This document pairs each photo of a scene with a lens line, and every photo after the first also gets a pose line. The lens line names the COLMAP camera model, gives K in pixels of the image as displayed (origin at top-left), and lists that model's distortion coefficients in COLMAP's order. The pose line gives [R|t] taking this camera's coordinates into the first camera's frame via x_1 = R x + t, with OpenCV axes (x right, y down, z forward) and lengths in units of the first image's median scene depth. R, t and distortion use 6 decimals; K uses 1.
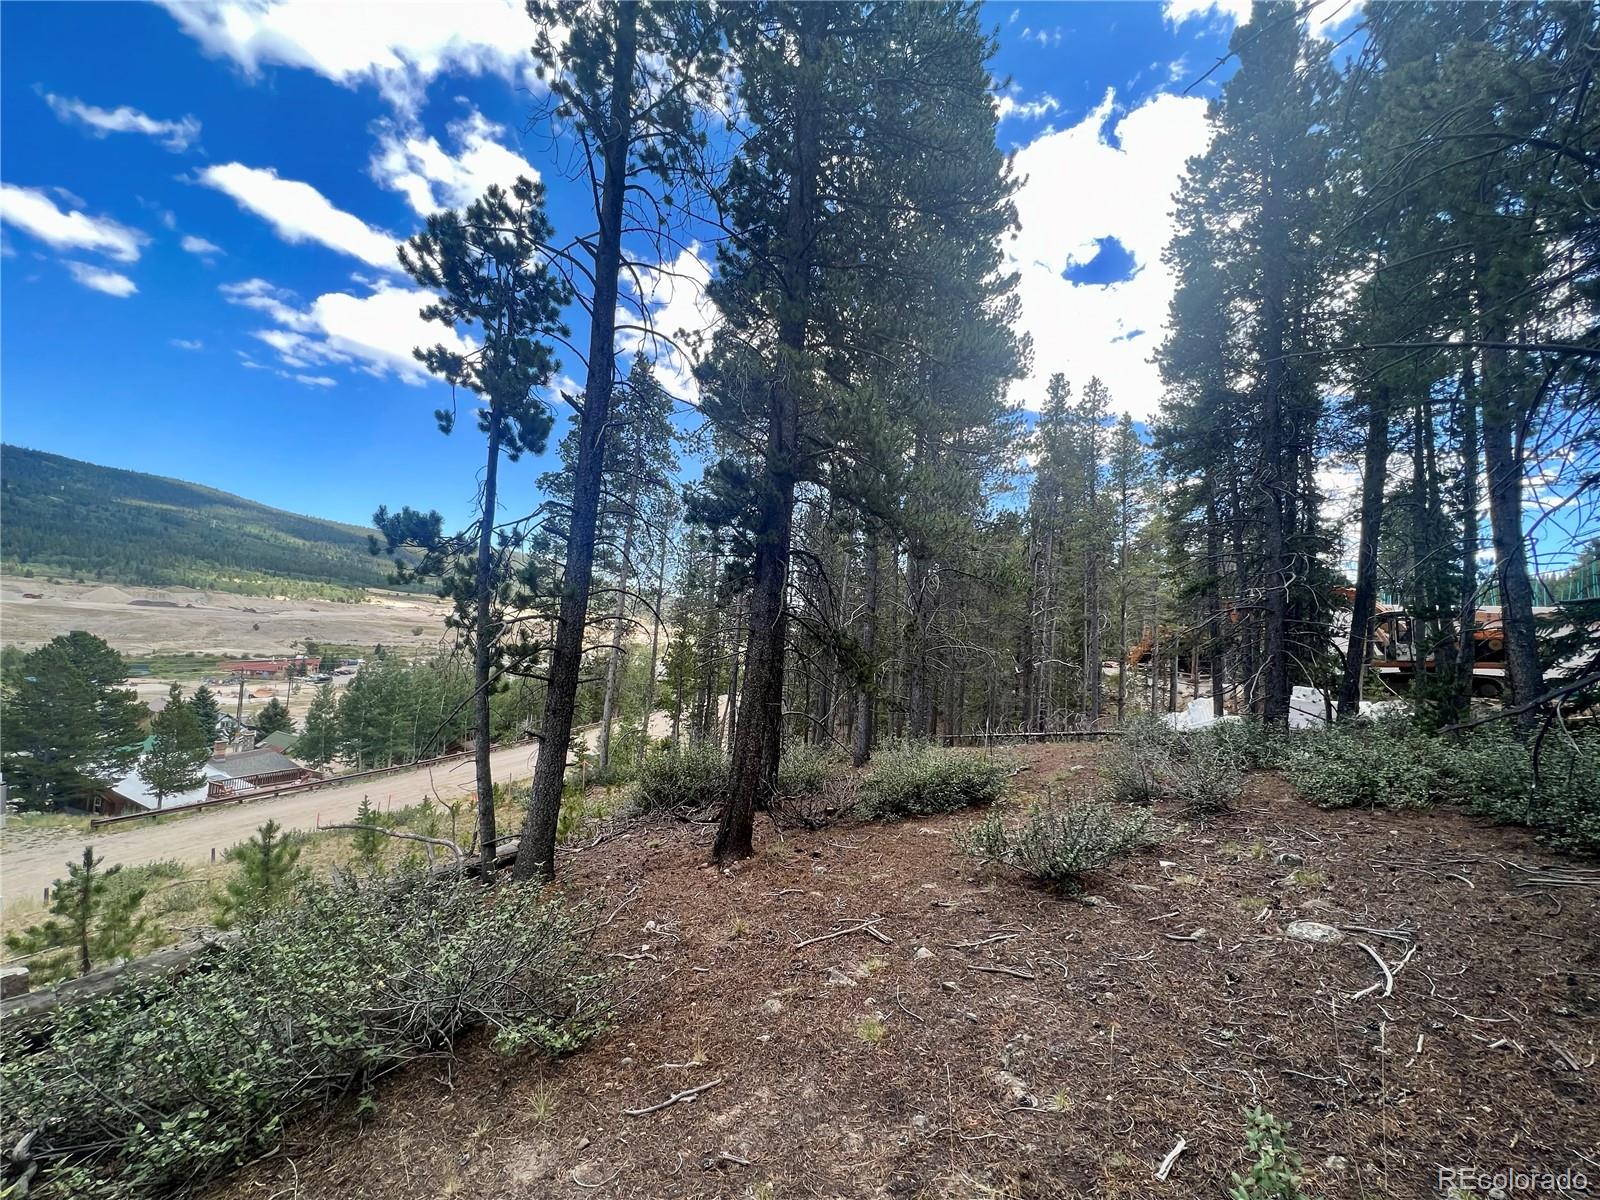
lens RADIAL K [[628.9, 0, 802.5], [0, 628.9, 607.6], [0, 0, 1]] dist [-0.003177, 0.000204]
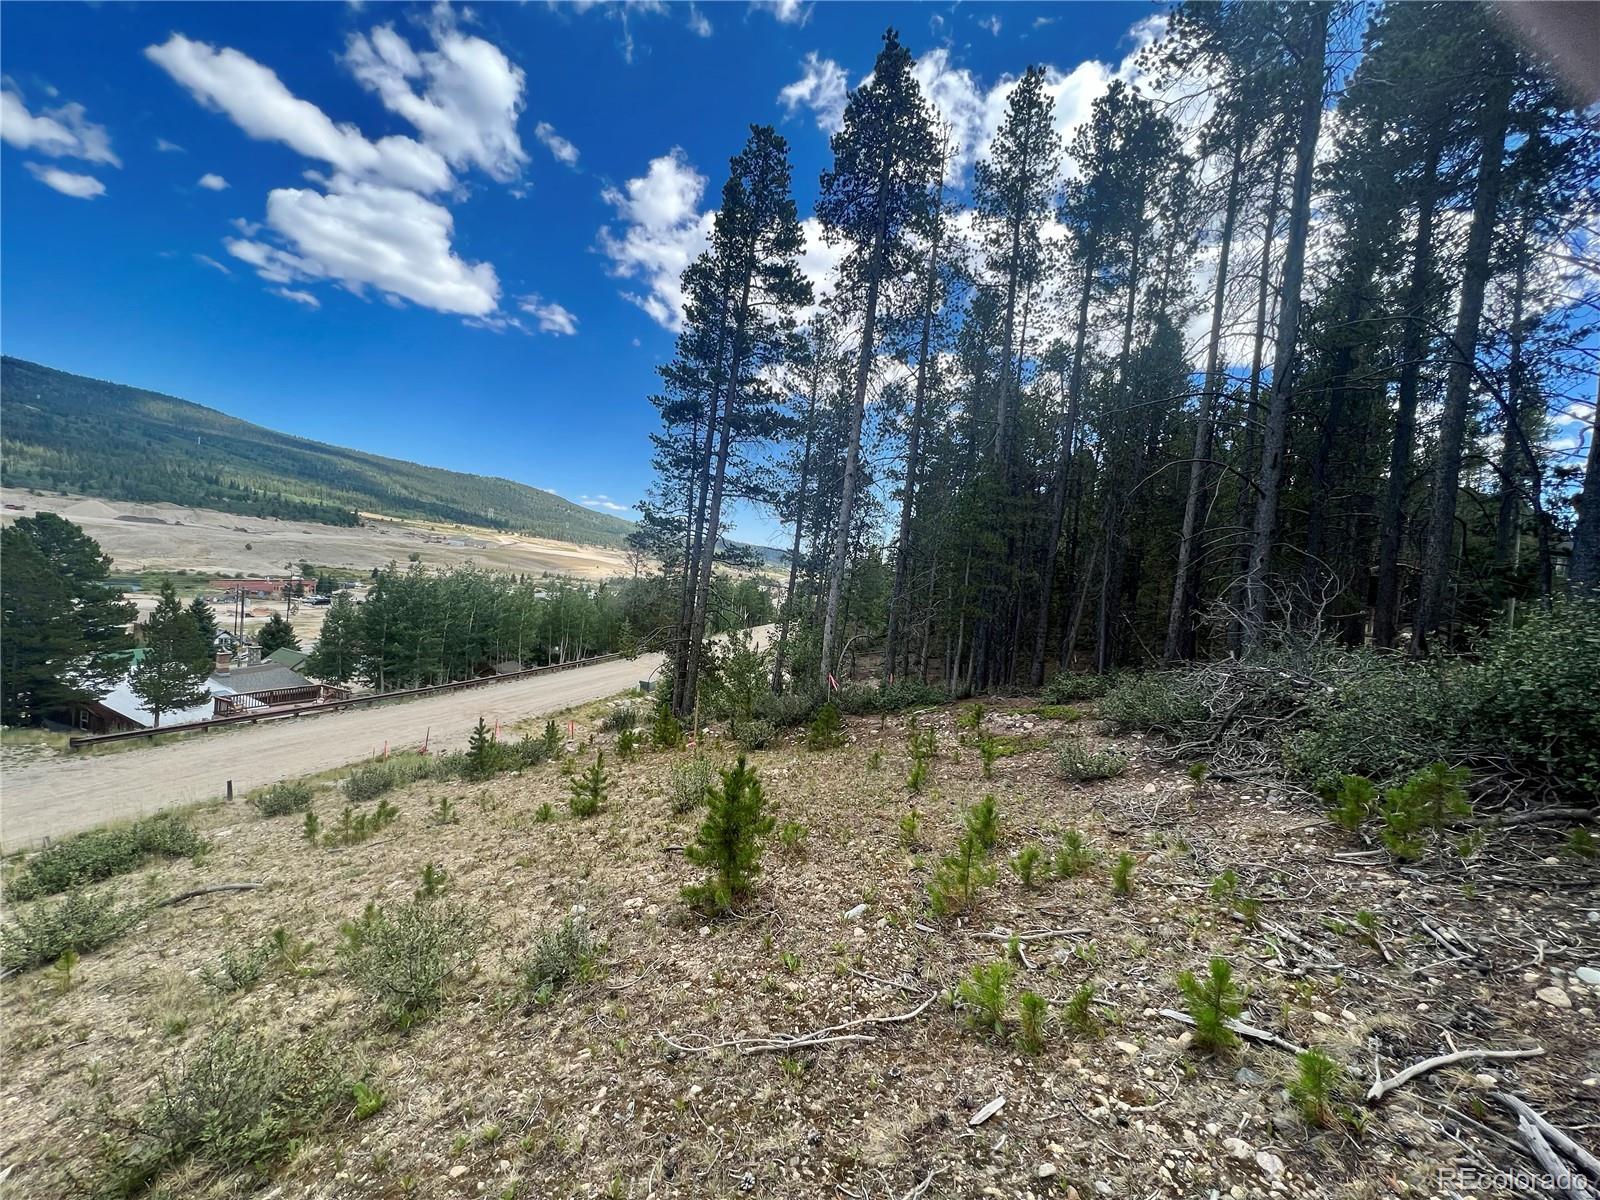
lens RADIAL K [[628.9, 0, 801.0], [0, 628.9, 605.6], [0, 0, 1]] dist [-0.003177, 0.000204]
pose [[0.999421, 0.033165, 0.007560, -0.146749], [-0.033709, 0.995409, 0.089580, 0.046176], [-0.004554, -0.089783, 0.995951, 0.146194]]
